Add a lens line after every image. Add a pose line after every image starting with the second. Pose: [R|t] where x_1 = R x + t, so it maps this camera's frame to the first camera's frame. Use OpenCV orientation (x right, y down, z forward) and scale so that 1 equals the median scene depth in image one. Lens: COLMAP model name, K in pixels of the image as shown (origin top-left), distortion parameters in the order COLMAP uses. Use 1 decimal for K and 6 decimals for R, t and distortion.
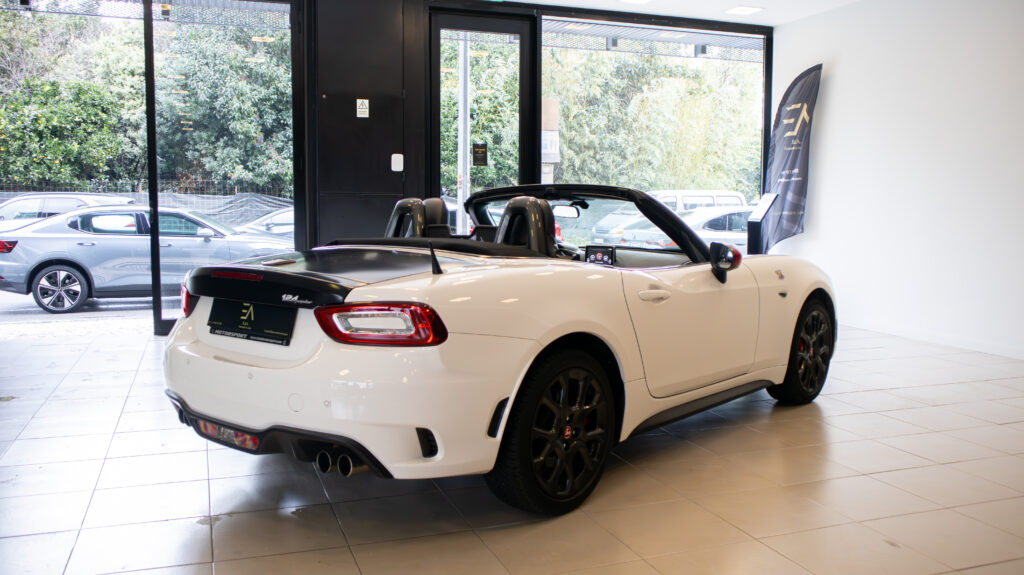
lens RADIAL K [[870.7, 0, 511.5], [0, 870.7, 284.8], [0, 0, 1]] dist [-0.050648, 0.003068]
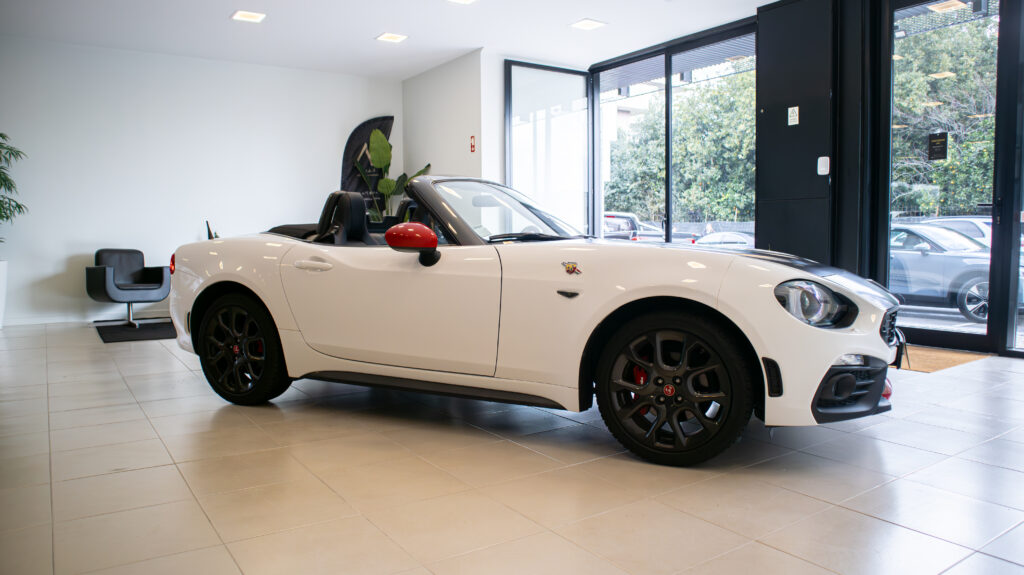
lens RADIAL K [[698.9, 0, 511.9], [0, 698.9, 286.0], [0, 0, 1]] dist [-0.028174, -0.000544]
pose [[0.257415, 0.064066, -0.964175, 0.404661], [-0.084635, 0.995460, 0.043549, -0.008320], [0.962587, 0.070392, 0.261669, 0.355371]]
